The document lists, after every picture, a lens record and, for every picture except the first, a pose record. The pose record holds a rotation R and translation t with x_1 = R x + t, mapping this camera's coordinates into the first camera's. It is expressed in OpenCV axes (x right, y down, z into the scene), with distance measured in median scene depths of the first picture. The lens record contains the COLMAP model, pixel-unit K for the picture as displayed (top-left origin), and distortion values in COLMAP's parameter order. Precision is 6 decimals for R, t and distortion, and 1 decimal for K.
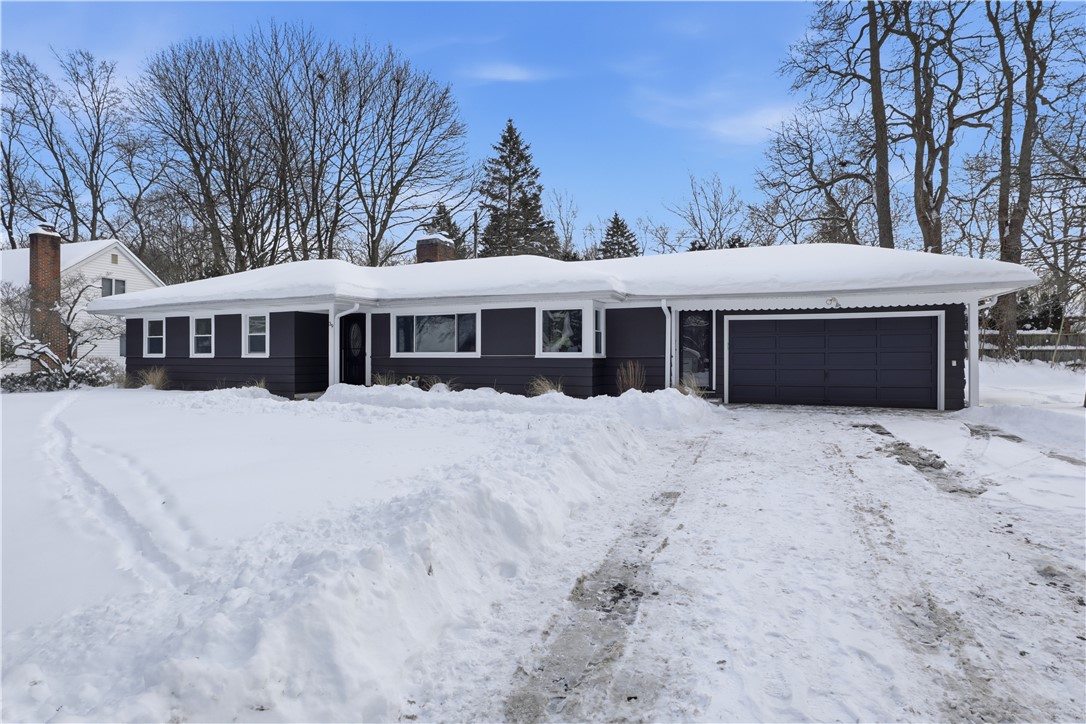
lens RADIAL K [[553.4, 0, 551.2], [0, 553.4, 356.9], [0, 0, 1]] dist [-0.045081, 0.009147]
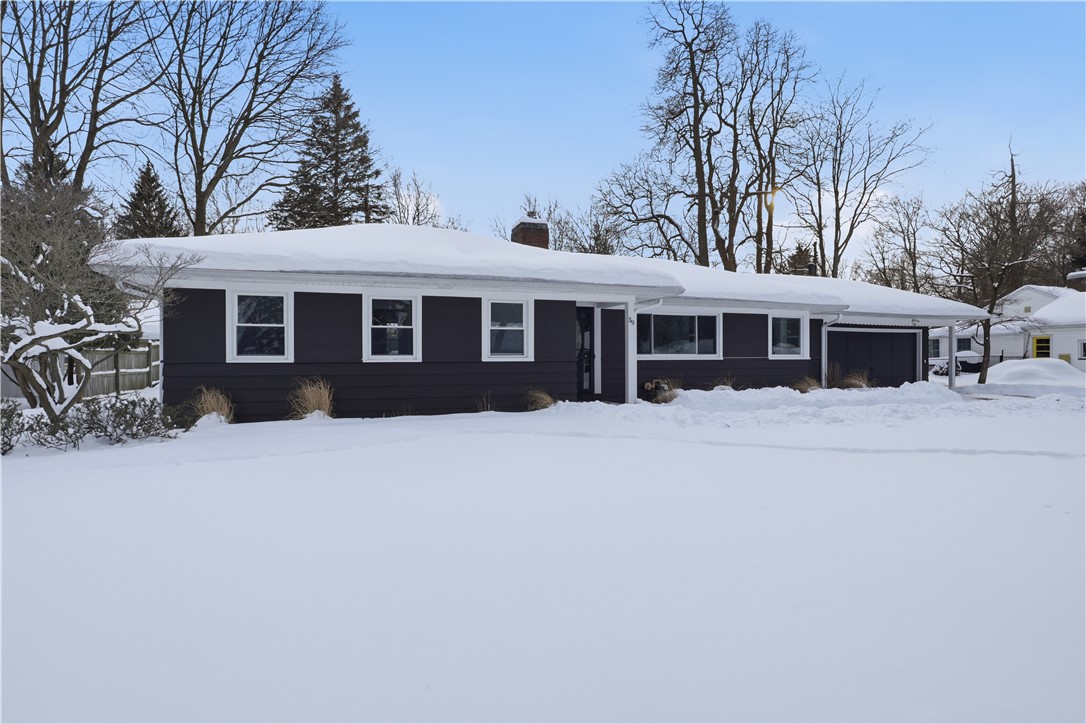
lens RADIAL K [[553.4, 0, 550.6], [0, 553.4, 363.7], [0, 0, 1]] dist [-0.045081, 0.009147]
pose [[0.737129, -0.009672, 0.675683, -1.048778], [0.004404, 0.999945, 0.009510, -0.002103], [-0.675737, -0.004034, 0.737131, 0.454668]]
